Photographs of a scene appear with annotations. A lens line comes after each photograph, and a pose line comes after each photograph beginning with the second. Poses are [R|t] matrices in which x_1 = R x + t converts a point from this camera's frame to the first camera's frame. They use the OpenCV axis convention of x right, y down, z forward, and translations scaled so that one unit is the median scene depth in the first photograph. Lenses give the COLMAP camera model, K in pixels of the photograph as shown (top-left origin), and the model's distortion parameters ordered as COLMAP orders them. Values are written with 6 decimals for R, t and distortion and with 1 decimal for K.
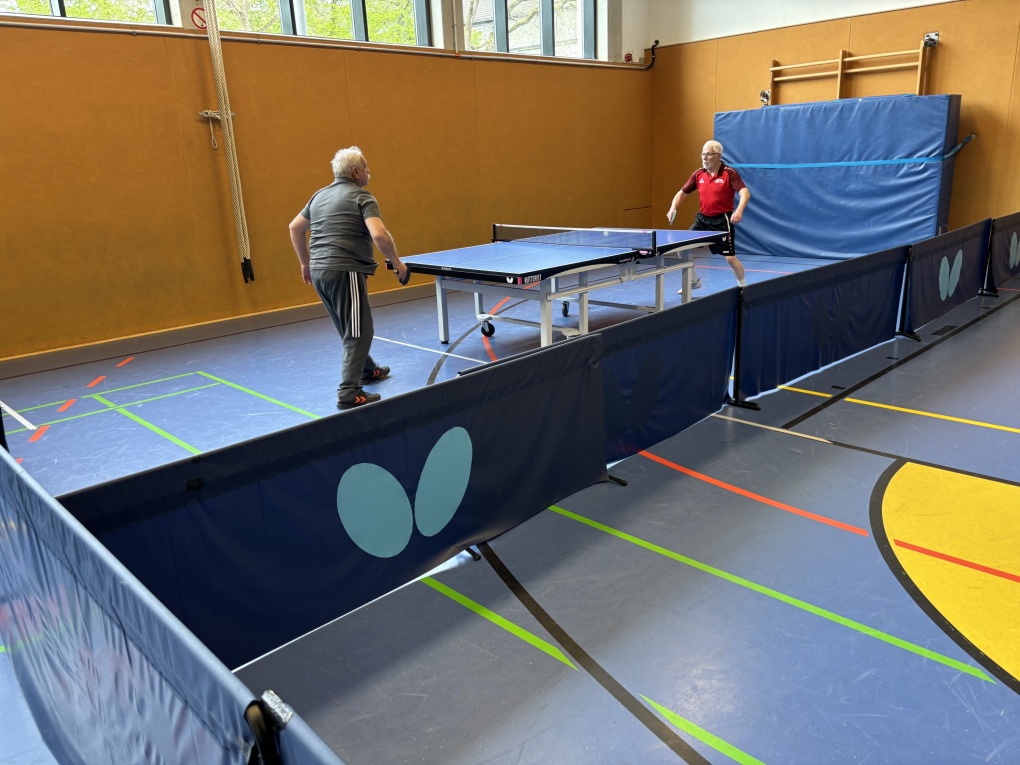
lens RADIAL K [[774.5, 0, 503.6], [0, 774.5, 379.8], [0, 0, 1]] dist [0.047645, -0.049383]
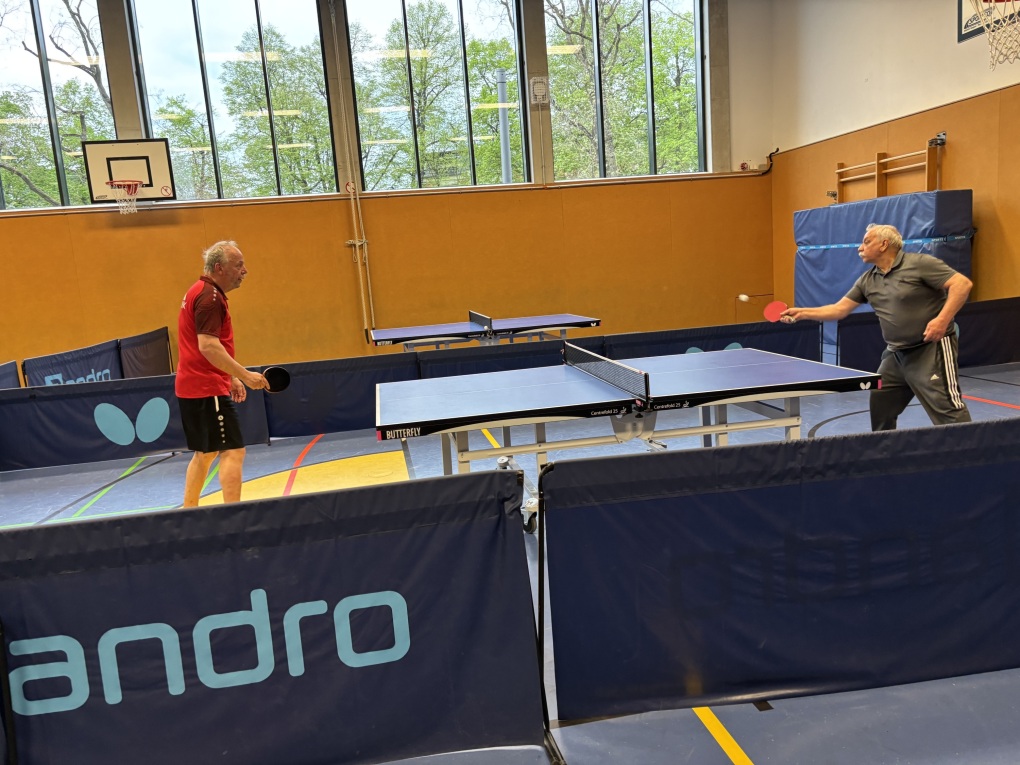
lens RADIAL K [[774.5, 0, 504.7], [0, 774.5, 387.4], [0, 0, 1]] dist [0.047645, -0.049383]
pose [[0.832842, 0.069322, -0.549153, 0.654652], [-0.117415, 0.991674, -0.052888, 0.010209], [0.540915, 0.108526, 0.834047, -0.130571]]
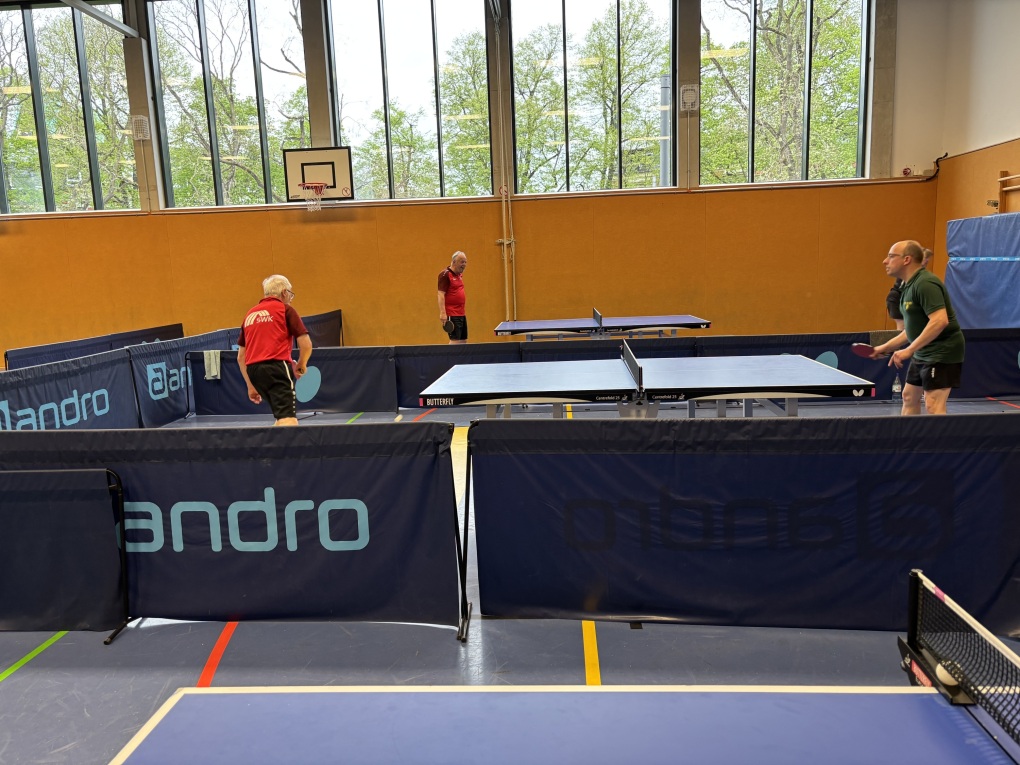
lens RADIAL K [[774.5, 0, 506.7], [0, 774.5, 389.5], [0, 0, 1]] dist [0.047645, -0.049383]
pose [[0.673992, 0.129738, -0.727257, 0.785590], [-0.196781, 0.980419, -0.007469, 0.006203], [0.712047, 0.148145, 0.686325, -0.136481]]
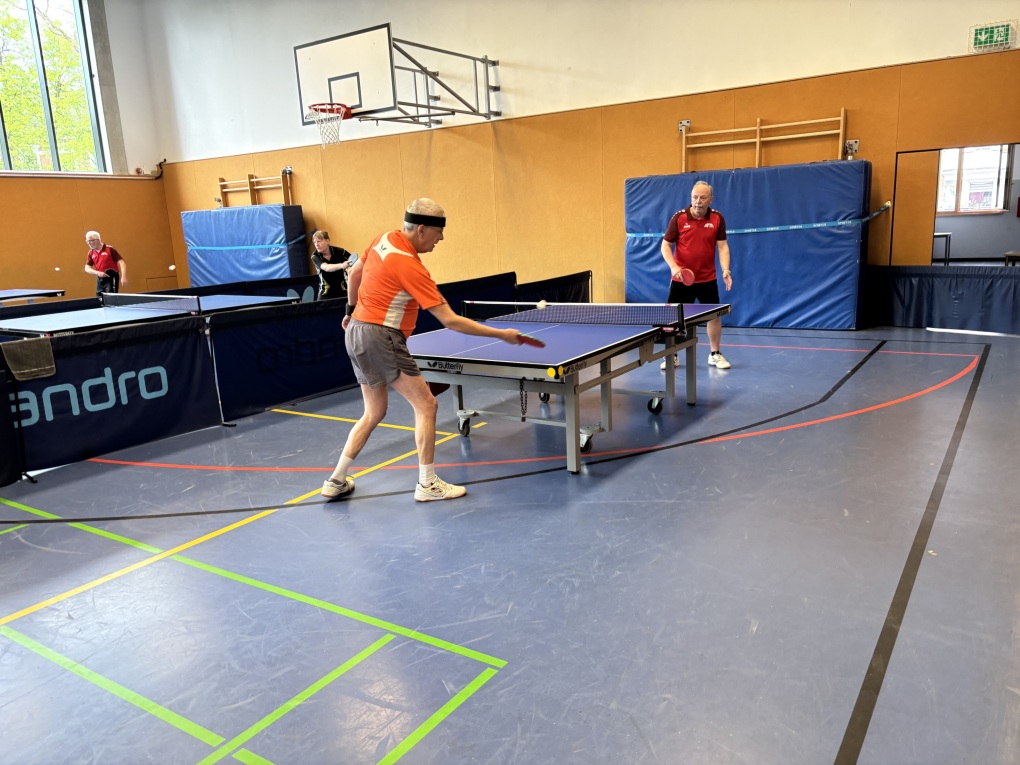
lens RADIAL K [[774.5, 0, 507.8], [0, 774.5, 392.7], [0, 0, 1]] dist [0.047645, -0.049383]
pose [[0.978042, -0.046018, 0.203264, 0.636151], [0.060516, 0.996003, -0.065690, 0.141838], [-0.199428, 0.076548, 0.976918, -0.586364]]
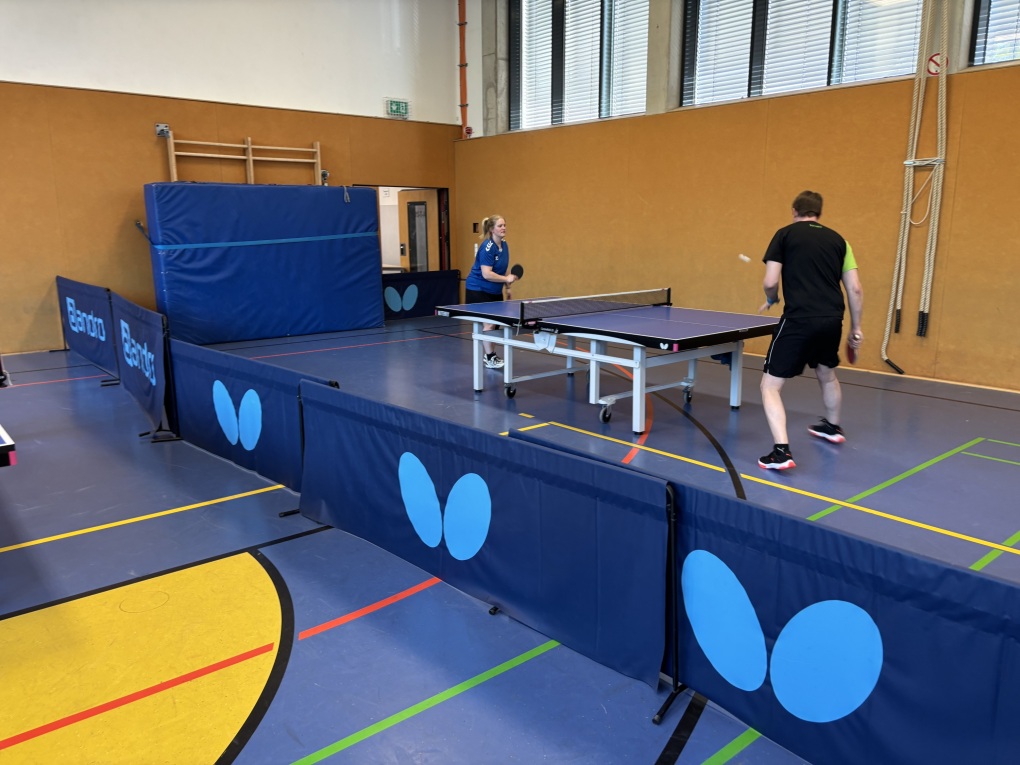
lens RADIAL K [[774.5, 0, 508.5], [0, 774.5, 382.2], [0, 0, 1]] dist [0.047645, -0.049383]
pose [[0.075308, -0.157987, 0.984565, 0.102235], [0.275709, 0.952176, 0.131701, 0.009112], [-0.958287, 0.261536, 0.115265, -0.045622]]
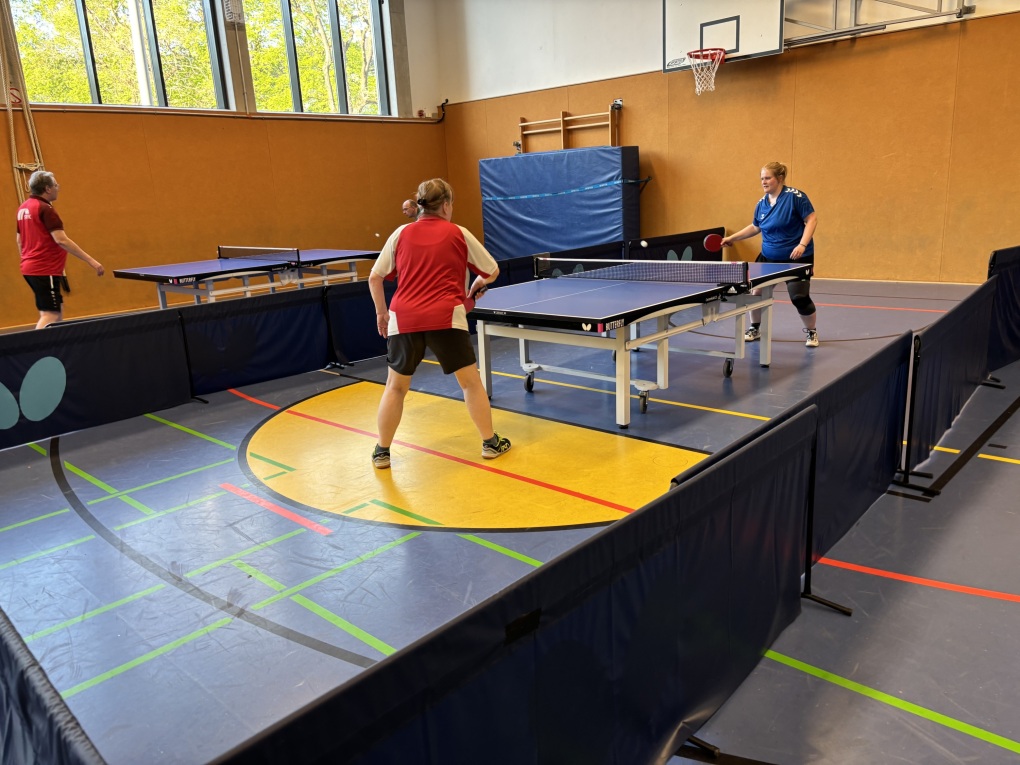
lens RADIAL K [[774.5, 0, 507.4], [0, 774.5, 391.5], [0, 0, 1]] dist [0.047645, -0.049383]
pose [[0.998974, -0.018285, 0.041420, 0.299953], [0.019310, 0.999513, -0.024501, 0.068688], [-0.040952, 0.025276, 0.998841, -0.268314]]
